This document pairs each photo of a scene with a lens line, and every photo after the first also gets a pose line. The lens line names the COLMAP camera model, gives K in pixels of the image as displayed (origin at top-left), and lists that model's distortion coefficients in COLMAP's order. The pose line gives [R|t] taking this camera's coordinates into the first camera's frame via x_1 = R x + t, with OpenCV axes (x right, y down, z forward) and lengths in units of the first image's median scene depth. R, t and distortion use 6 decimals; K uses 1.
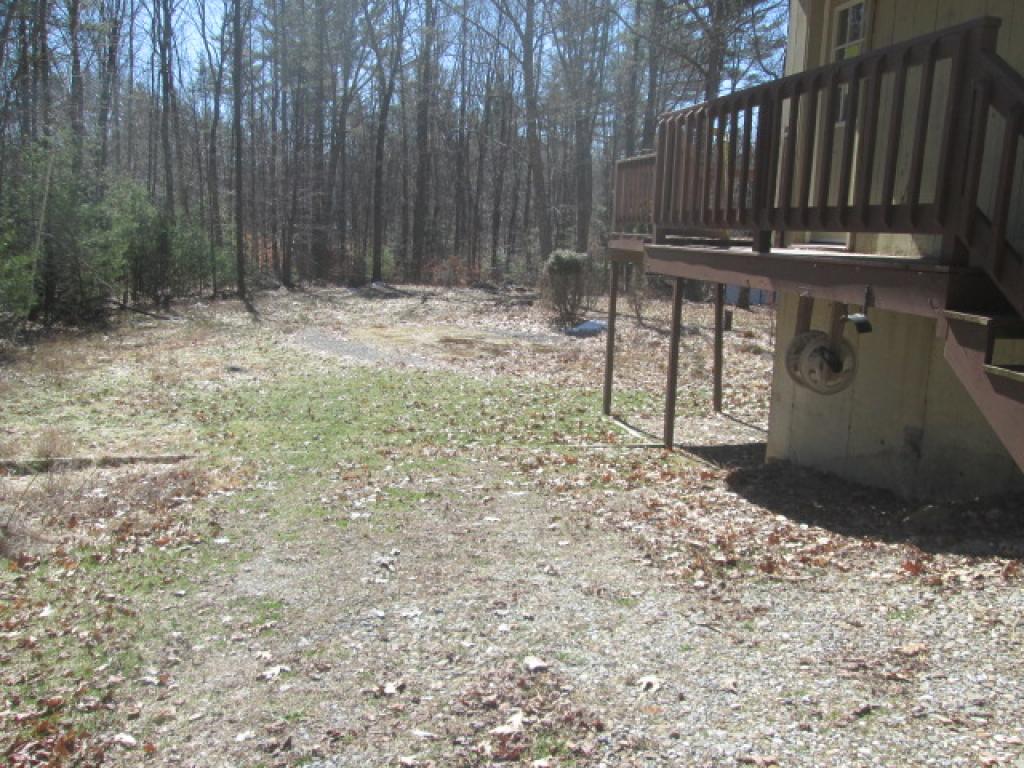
lens RADIAL K [[849.9, 0, 512.0], [0, 849.9, 384.0], [0, 0, 1]] dist [-0.092927, 0.091368]
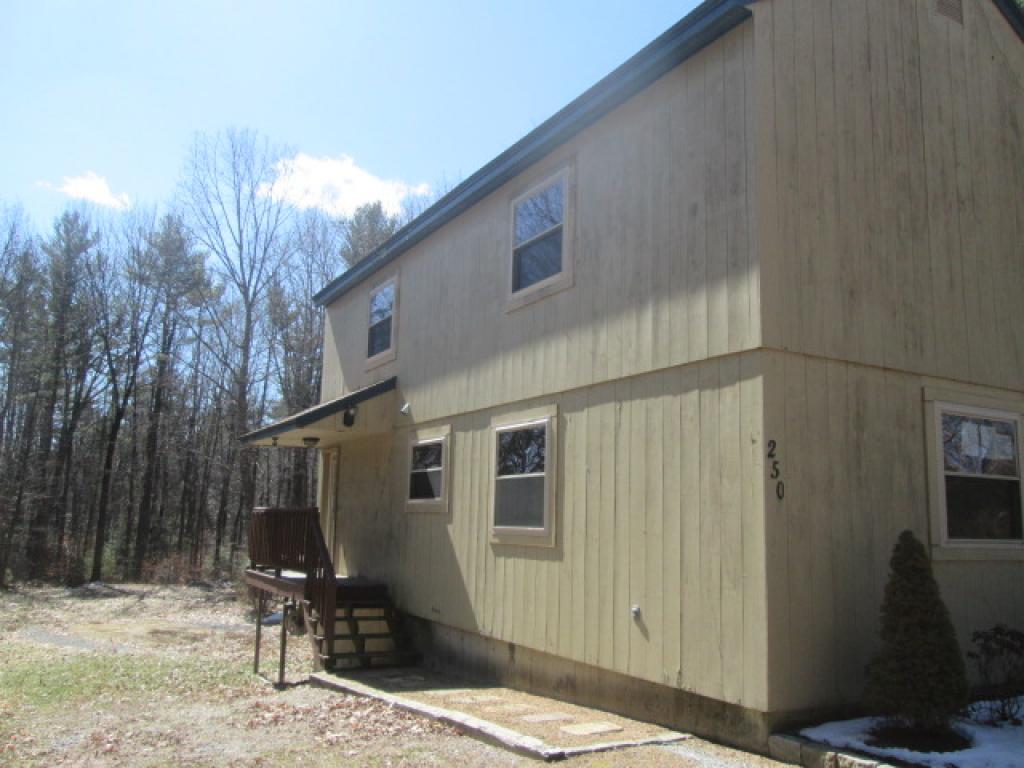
lens RADIAL K [[849.9, 0, 512.0], [0, 849.9, 384.0], [0, 0, 1]] dist [-0.092927, 0.091368]
pose [[0.955359, 0.038594, 0.292914, 0.037546], [0.061160, 0.944121, -0.323876, 0.024542], [-0.289046, 0.327332, 0.899614, -0.271351]]
